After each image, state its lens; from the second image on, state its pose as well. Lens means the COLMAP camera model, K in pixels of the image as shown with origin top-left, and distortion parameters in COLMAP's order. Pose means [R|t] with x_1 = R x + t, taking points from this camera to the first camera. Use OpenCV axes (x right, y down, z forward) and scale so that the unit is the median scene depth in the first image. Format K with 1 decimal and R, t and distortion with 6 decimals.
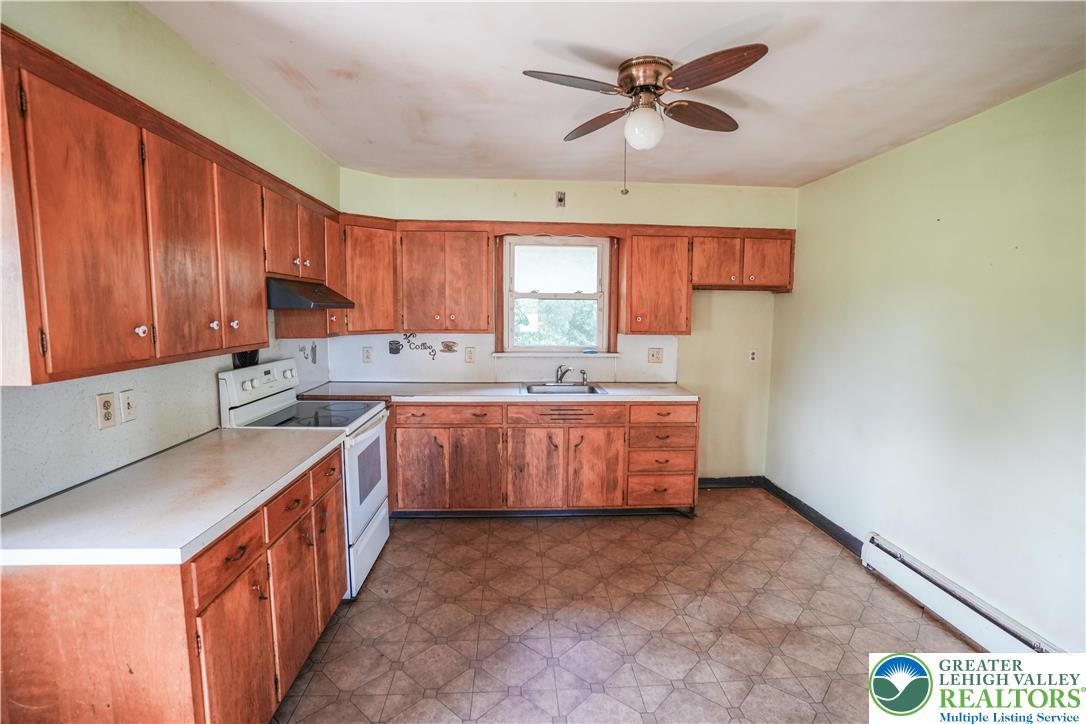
lens RADIAL K [[529.6, 0, 543.8], [0, 529.6, 365.5], [0, 0, 1]] dist [-0.080358, 0.036982]
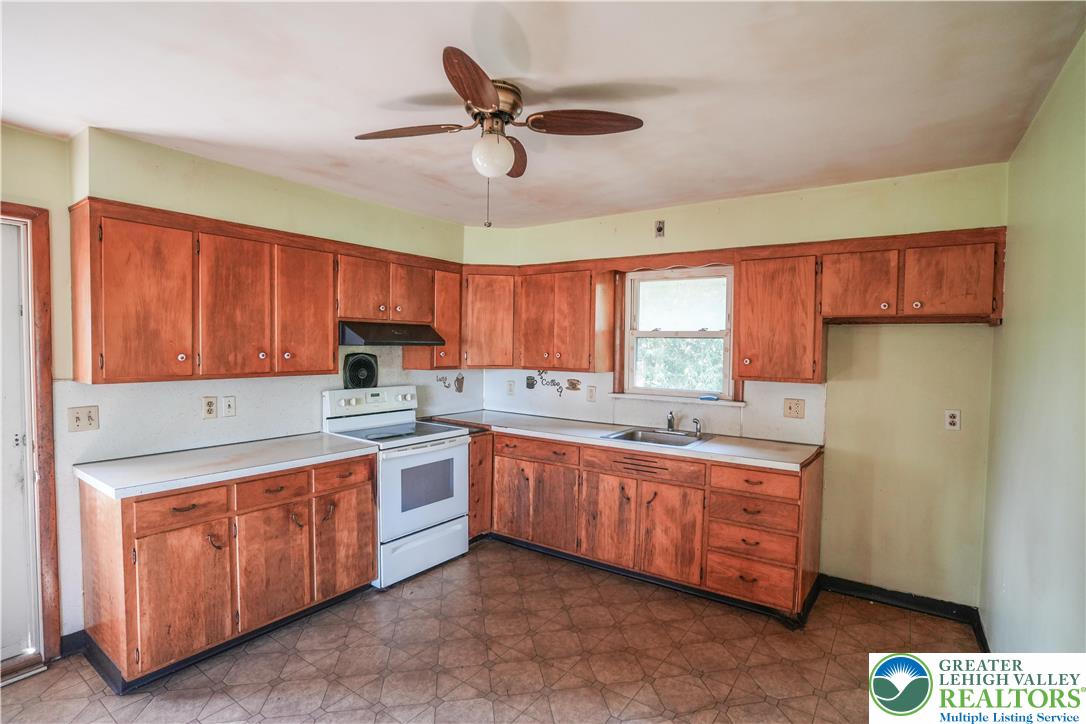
lens RADIAL K [[529.6, 0, 543.8], [0, 529.6, 365.5], [0, 0, 1]] dist [-0.080358, 0.036982]
pose [[0.783845, 0.026767, -0.620380, 0.461082], [-0.073661, 0.996024, -0.050095, -0.018816], [0.616573, 0.084964, 0.782700, 0.184072]]
